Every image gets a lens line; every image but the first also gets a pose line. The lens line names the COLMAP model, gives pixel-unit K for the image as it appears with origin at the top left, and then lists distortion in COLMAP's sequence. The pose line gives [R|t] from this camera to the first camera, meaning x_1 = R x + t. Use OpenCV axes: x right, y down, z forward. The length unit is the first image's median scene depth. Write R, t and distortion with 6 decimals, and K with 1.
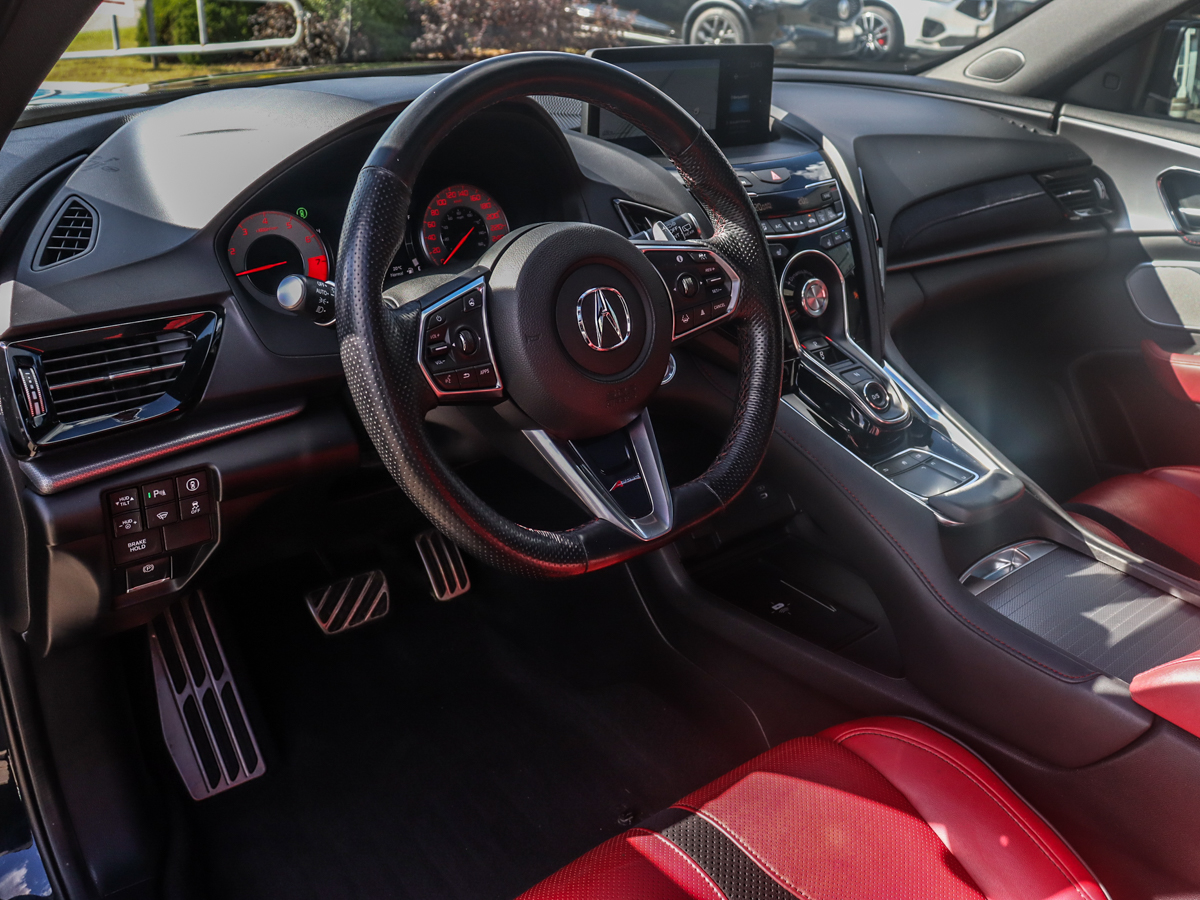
lens RADIAL K [[1112.5, 0, 600.0], [0, 1112.5, 450.0], [0, 0, 1]] dist [-0.130618, 0.018313]
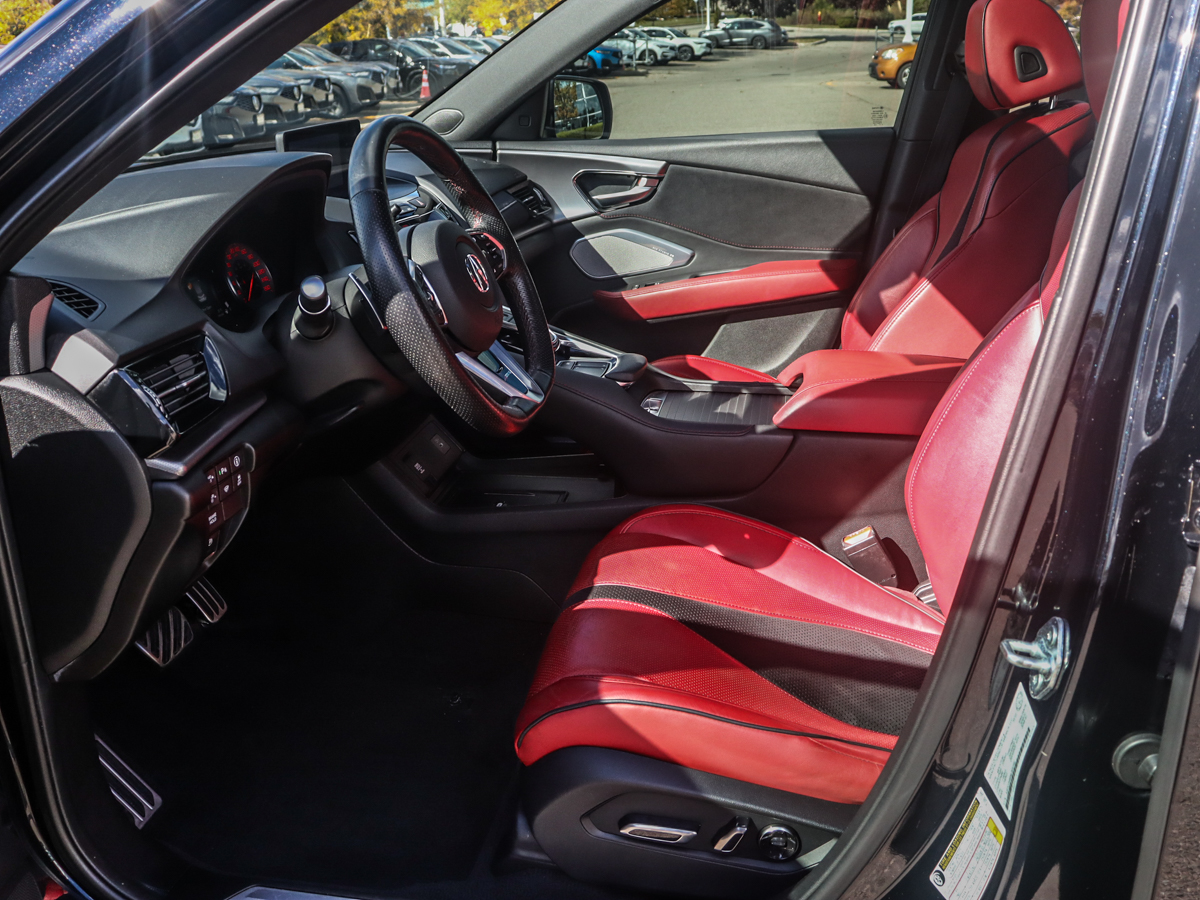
lens RADIAL K [[1112.5, 0, 600.0], [0, 1112.5, 450.0], [0, 0, 1]] dist [-0.130618, 0.018313]
pose [[0.759415, -0.278065, 0.588191, -0.423720], [0.330045, 0.943753, 0.020033, 0.071017], [-0.560677, 0.178916, 0.808474, -0.156745]]
